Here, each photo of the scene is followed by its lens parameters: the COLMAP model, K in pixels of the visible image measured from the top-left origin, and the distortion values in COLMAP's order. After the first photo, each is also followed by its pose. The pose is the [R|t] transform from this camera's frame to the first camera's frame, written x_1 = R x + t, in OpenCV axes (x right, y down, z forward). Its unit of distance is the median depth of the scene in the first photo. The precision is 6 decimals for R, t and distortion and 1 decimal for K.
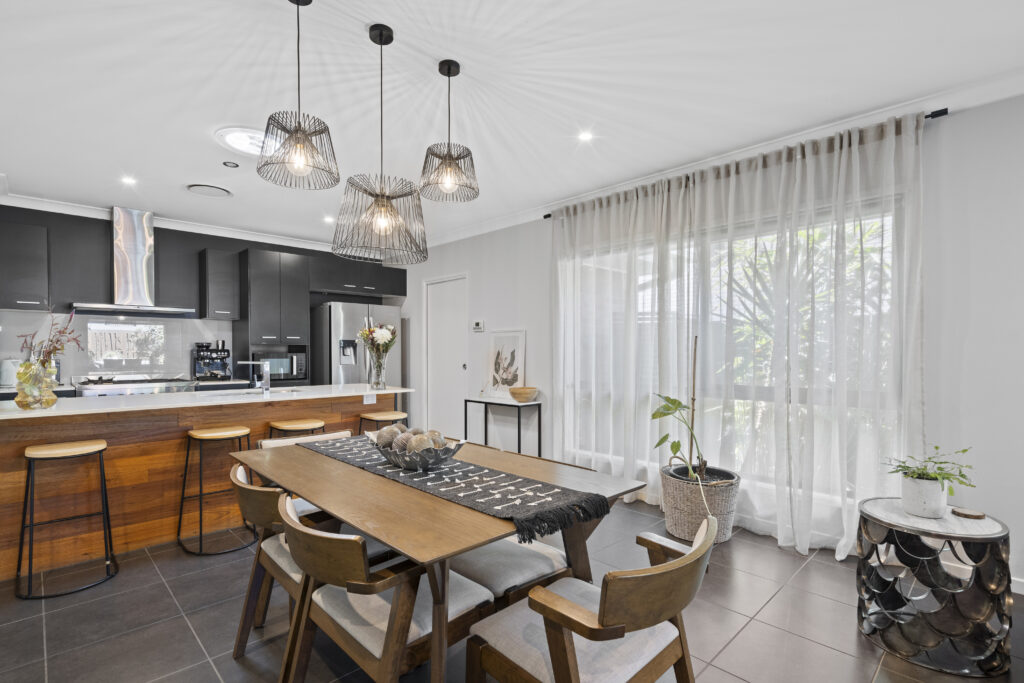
lens RADIAL K [[474.4, 0, 503.3], [0, 474.4, 359.5], [0, 0, 1]] dist [0.002431, -0.000271]
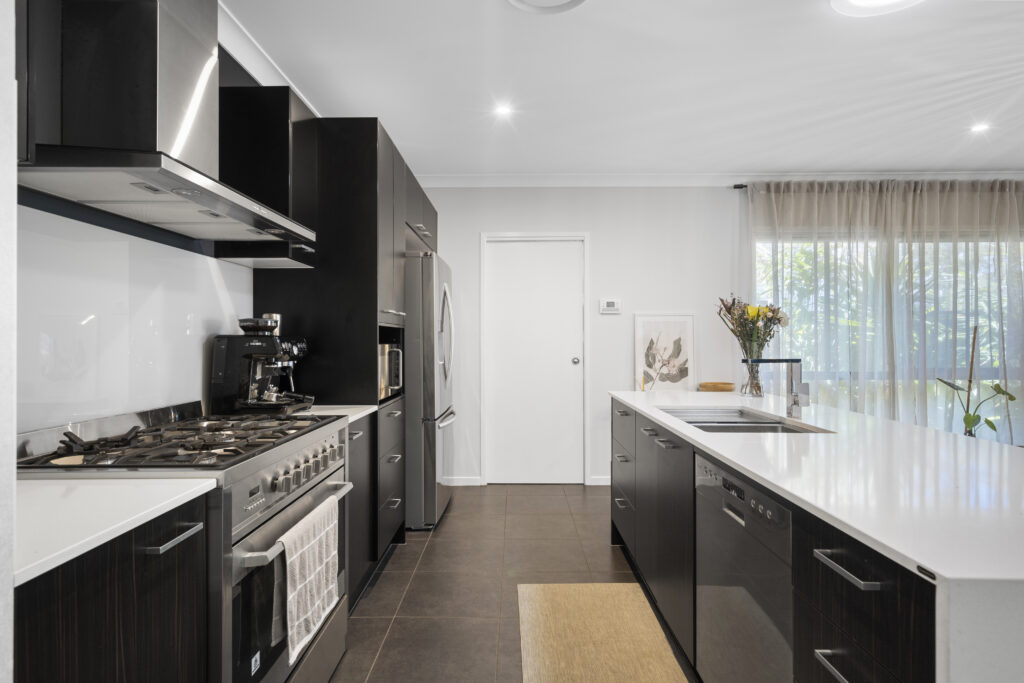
lens RADIAL K [[515.9, 0, 504.1], [0, 515.9, 342.4], [0, 0, 1]] dist [-0.005380, 0.000308]
pose [[0.714487, -0.002430, 0.699644, -0.873124], [0.015963, 0.999790, -0.012829, -0.006633], [-0.699466, 0.020335, 0.714376, 0.614846]]
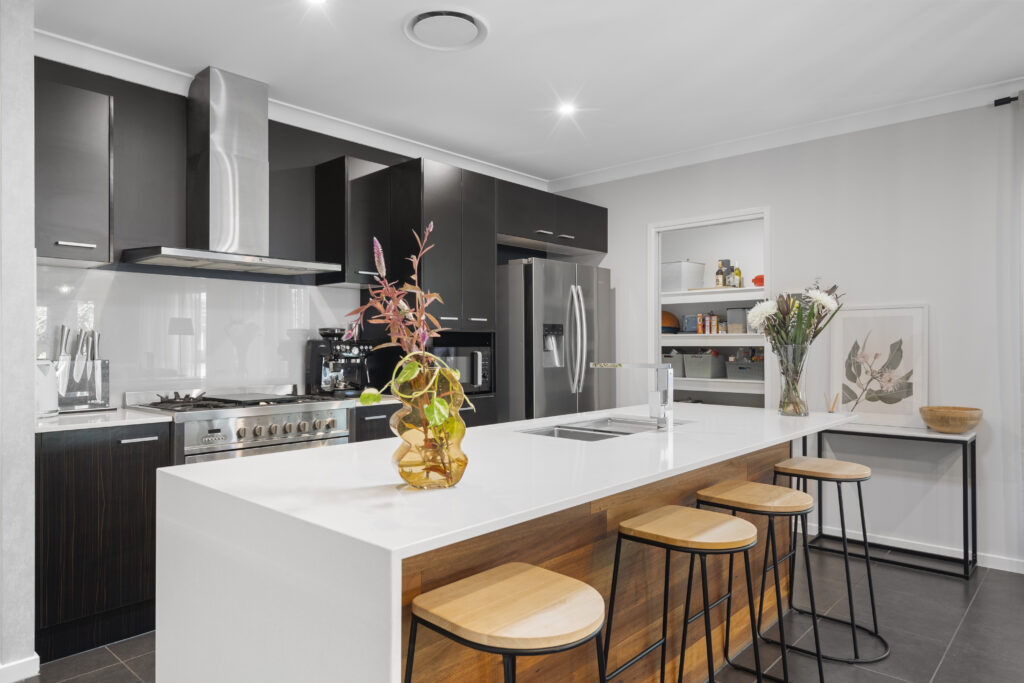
lens RADIAL K [[643.1, 0, 510.1], [0, 643.1, 339.0], [0, 0, 1]] dist [0.016443, 0.003564]
pose [[0.997749, 0.000116, 0.067055, -0.530467], [0.001788, 0.999597, -0.028331, -0.000526], [-0.067032, 0.028387, 0.997347, 0.273347]]
